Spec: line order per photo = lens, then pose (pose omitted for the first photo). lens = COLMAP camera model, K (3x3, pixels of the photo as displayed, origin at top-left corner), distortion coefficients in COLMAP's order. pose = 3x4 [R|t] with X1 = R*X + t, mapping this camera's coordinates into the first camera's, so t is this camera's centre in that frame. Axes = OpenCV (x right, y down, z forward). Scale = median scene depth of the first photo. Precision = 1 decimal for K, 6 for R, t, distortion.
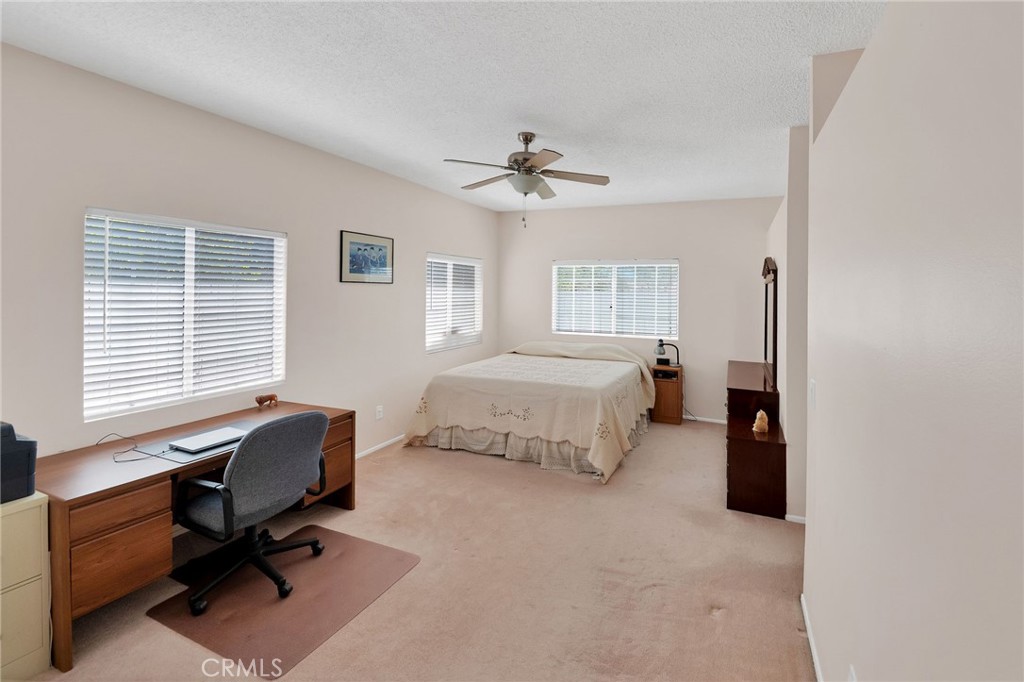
lens RADIAL K [[455.6, 0, 512.0], [0, 455.6, 341.0], [0, 0, 1]] dist [0.060632, -0.028767]
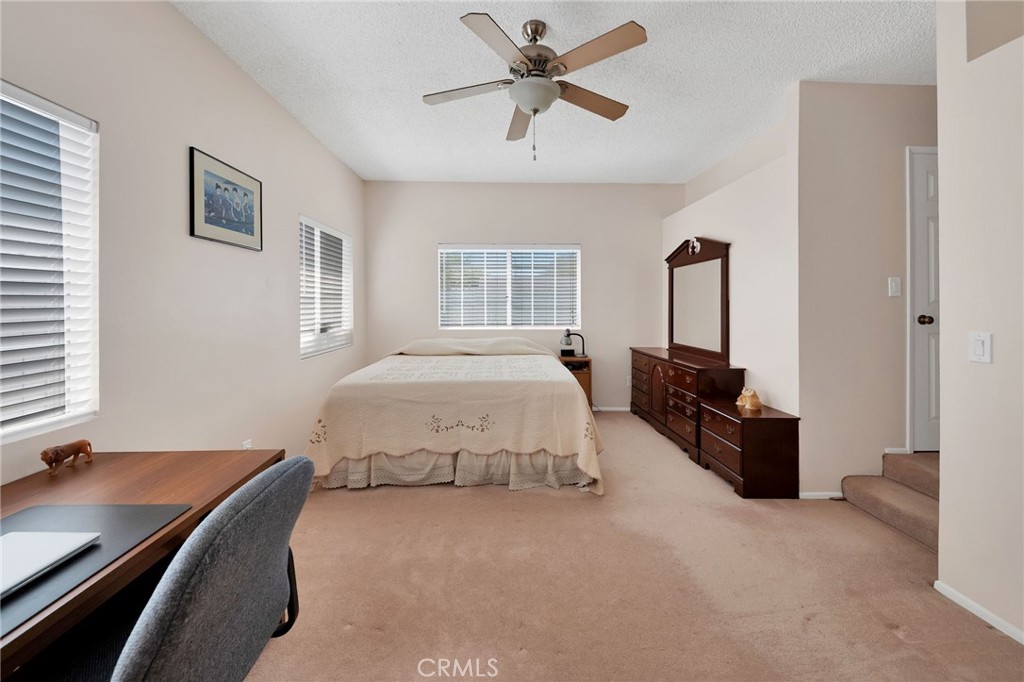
lens RADIAL K [[455.6, 0, 512.0], [0, 455.6, 341.0], [0, 0, 1]] dist [0.060632, -0.028767]
pose [[0.907555, -0.046356, 0.417367, -0.238891], [0.053713, 0.998539, -0.005894, 0.028614], [-0.416484, 0.027767, 0.908719, 0.274151]]
